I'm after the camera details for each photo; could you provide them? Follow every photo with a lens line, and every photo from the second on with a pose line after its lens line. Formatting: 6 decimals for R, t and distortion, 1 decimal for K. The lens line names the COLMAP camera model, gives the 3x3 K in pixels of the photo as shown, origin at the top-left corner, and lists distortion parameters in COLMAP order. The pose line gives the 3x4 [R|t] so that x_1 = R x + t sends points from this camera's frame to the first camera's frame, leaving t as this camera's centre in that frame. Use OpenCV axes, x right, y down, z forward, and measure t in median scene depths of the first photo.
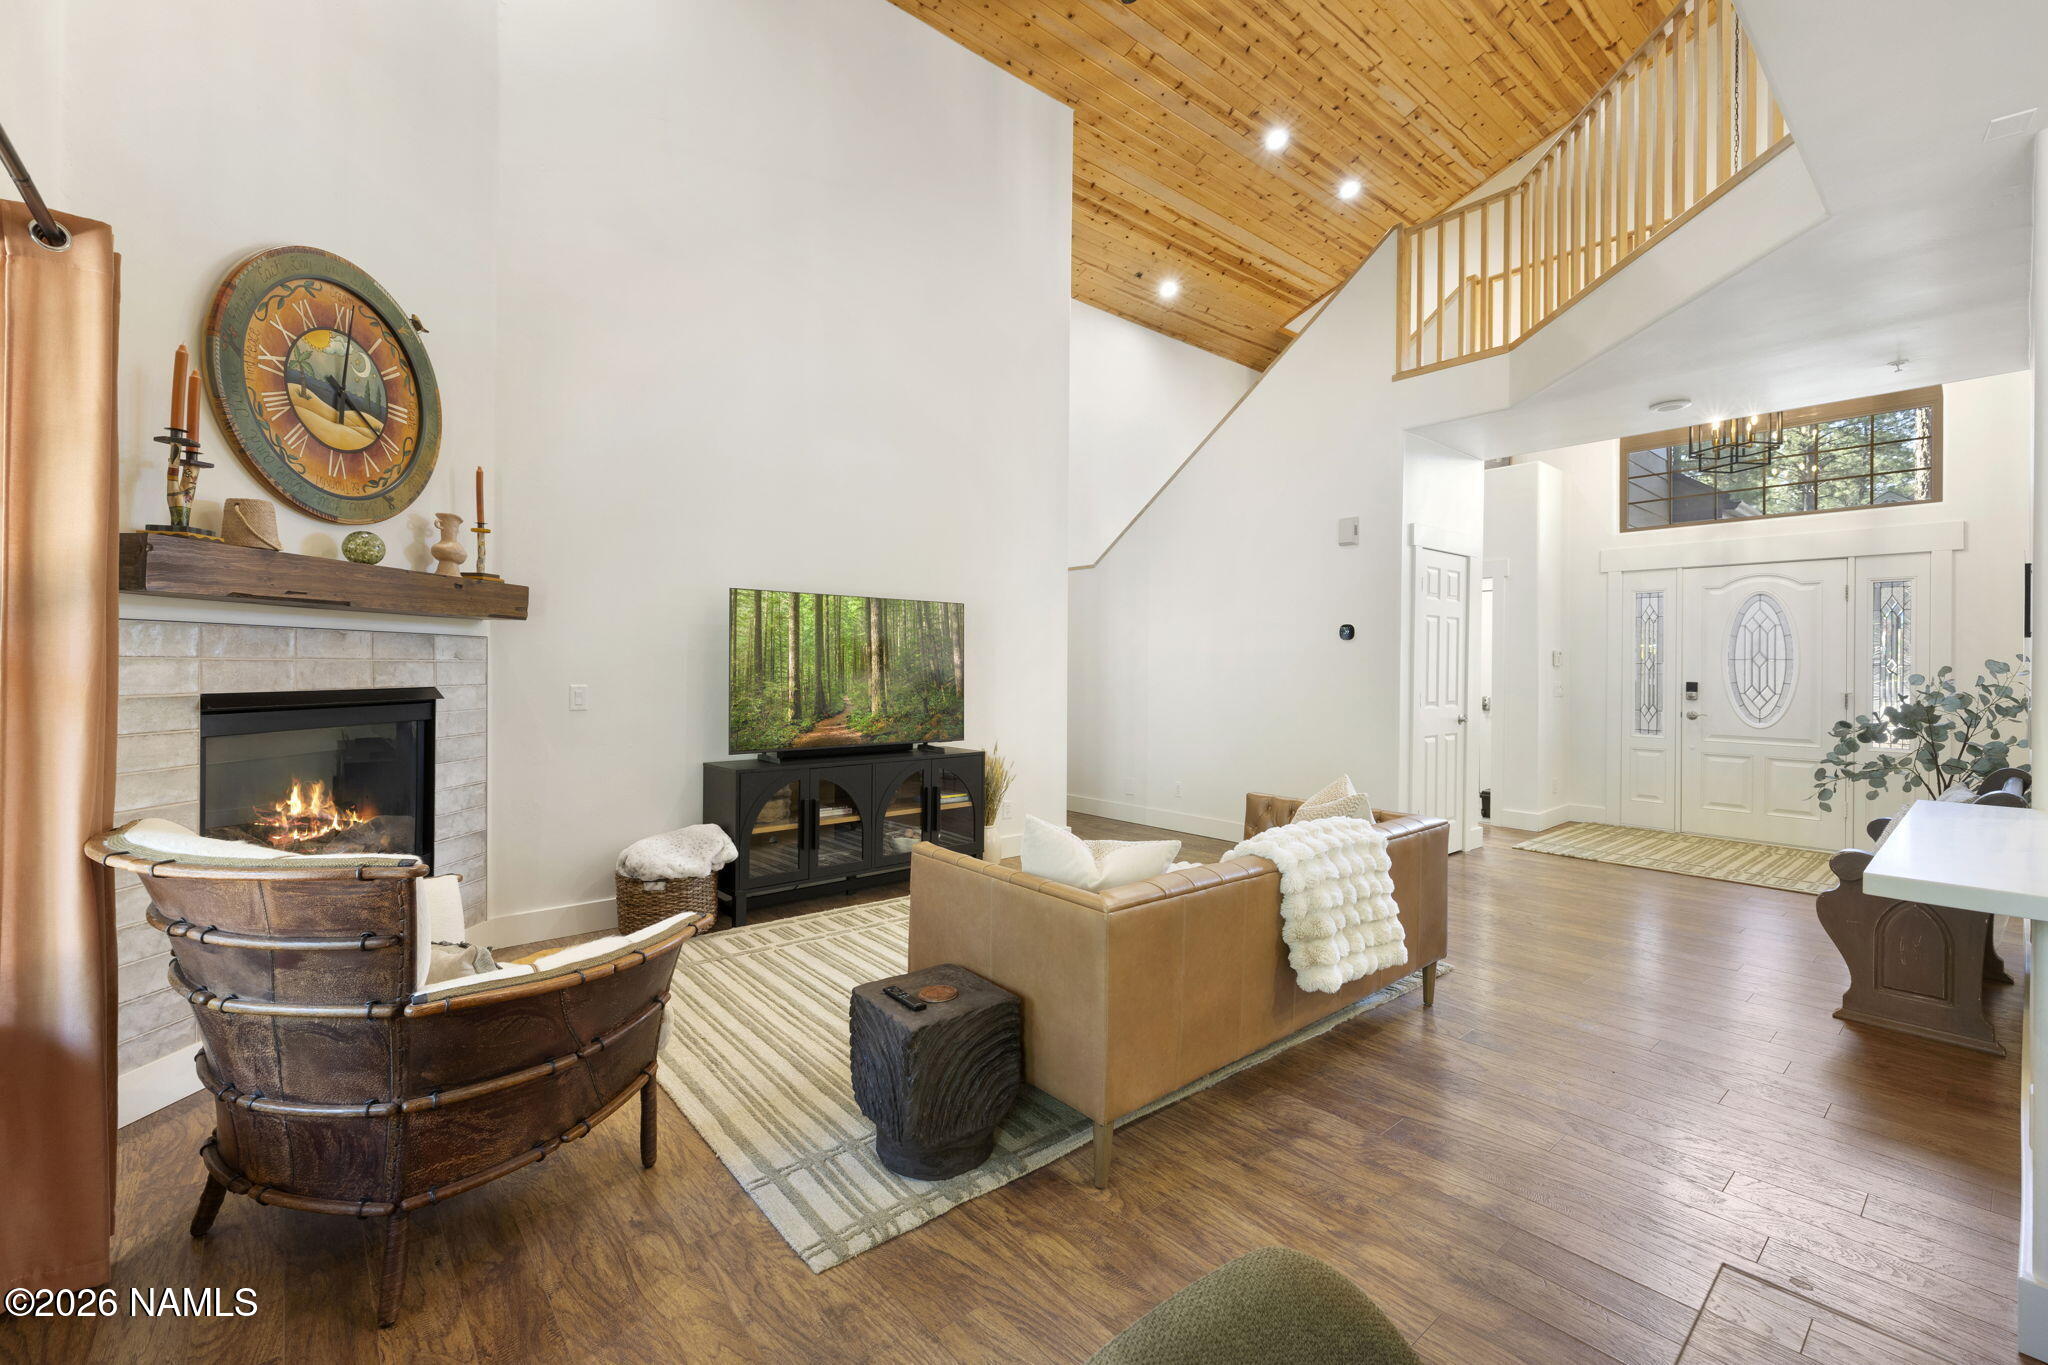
lens RADIAL K [[858.3, 0, 1036.9], [0, 858.3, 683.3], [0, 0, 1]] dist [0.000737, -0.000733]
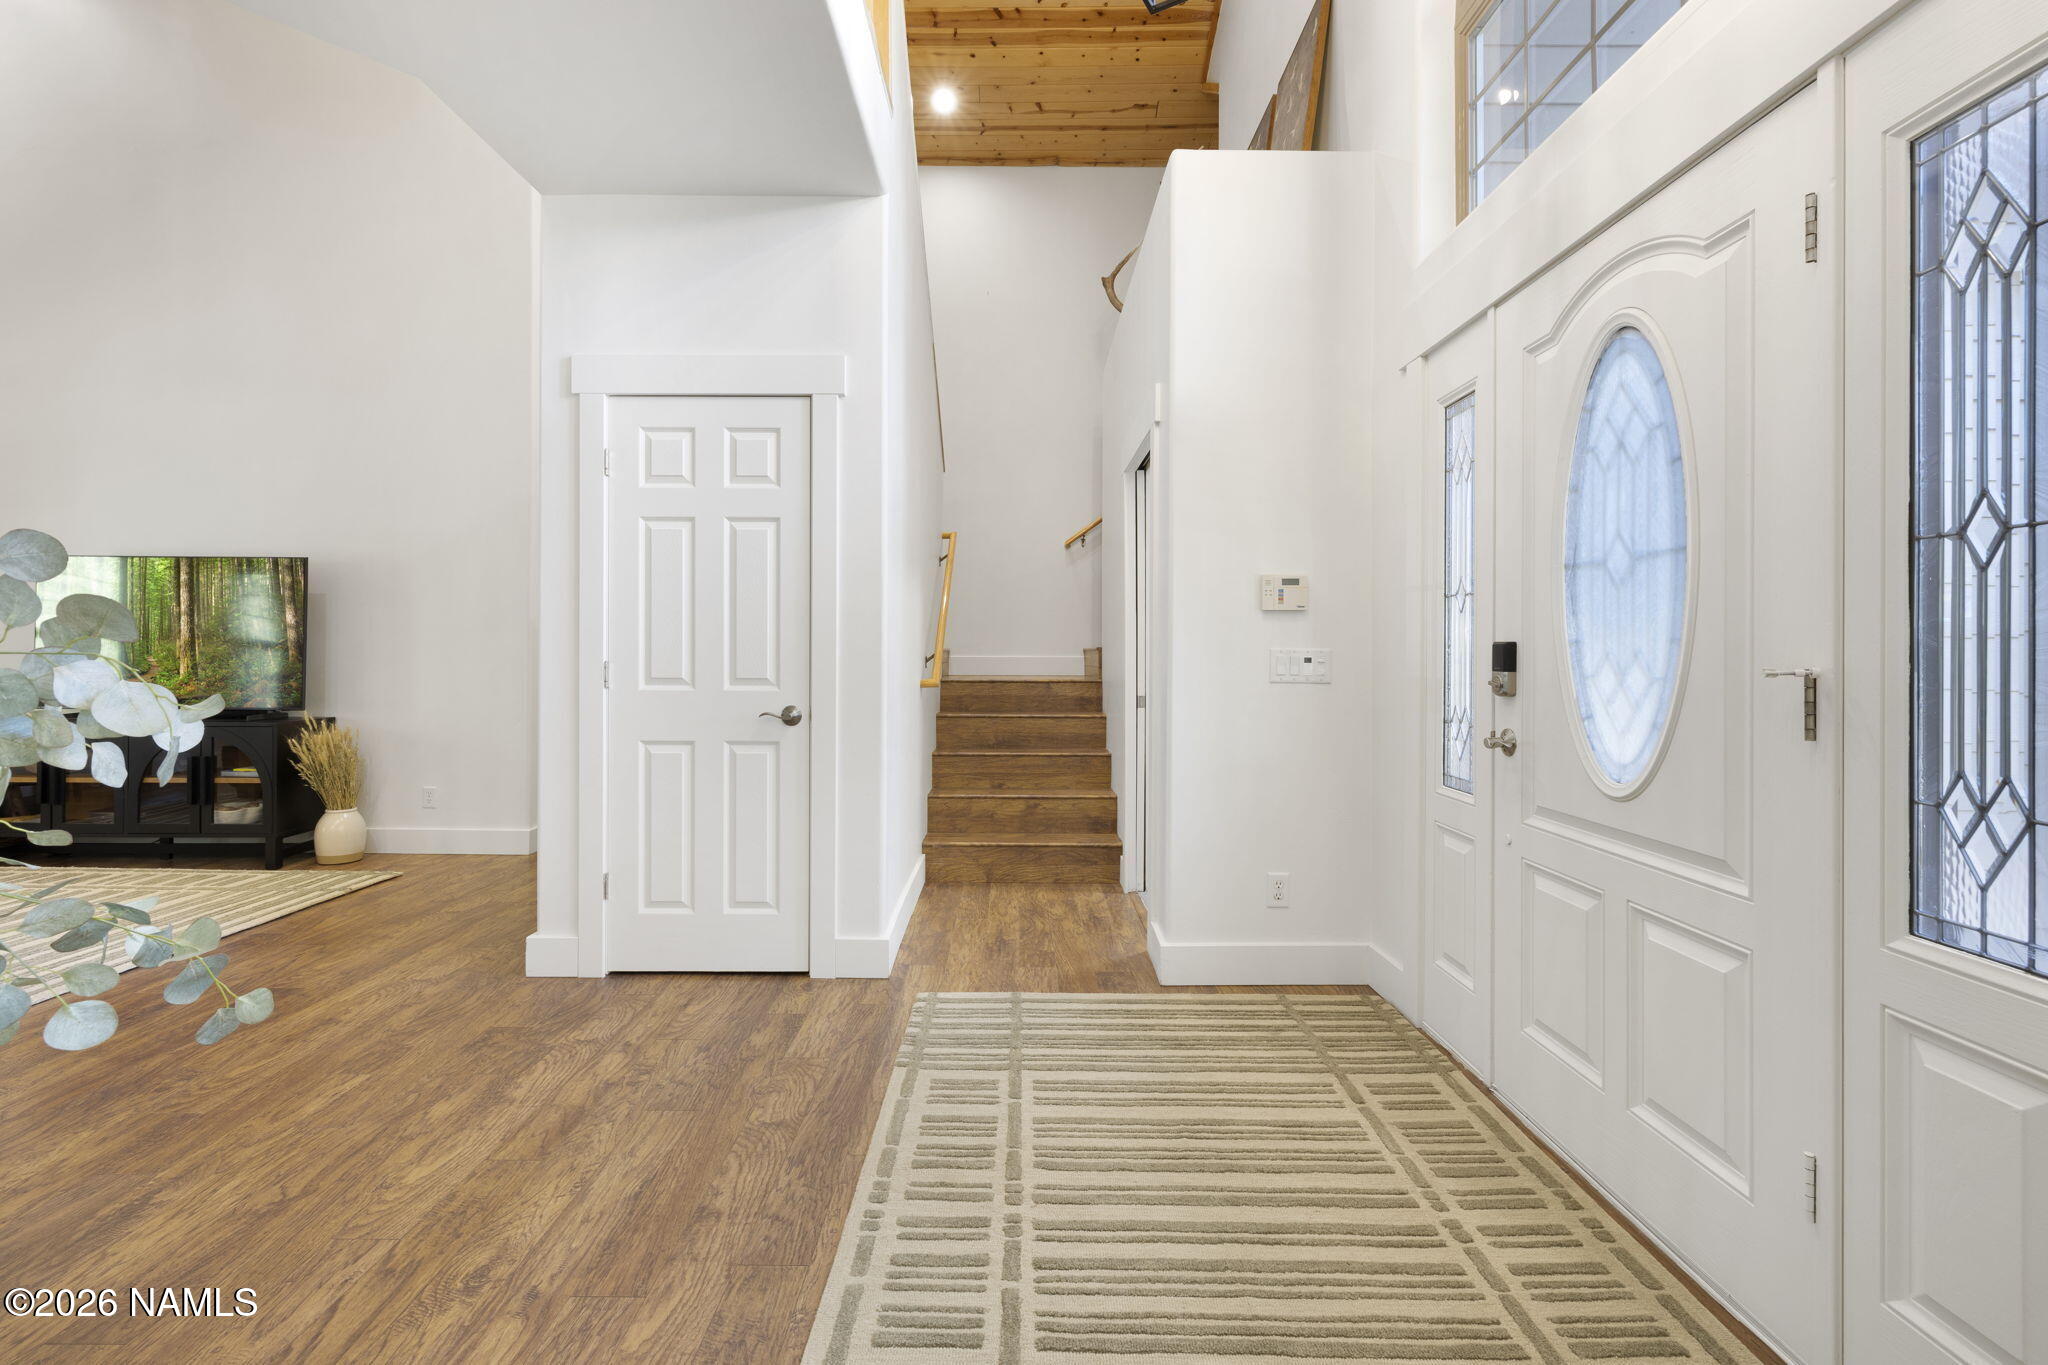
lens RADIAL K [[858.3, 0, 1025.3], [0, 858.3, 664.6], [0, 0, 1]] dist [0.000737, -0.000733]
pose [[0.767870, 0.007191, -0.640566, 1.601447], [-0.011474, 0.999931, -0.002530, 0.019470], [0.640503, 0.009292, 0.767899, 1.198244]]
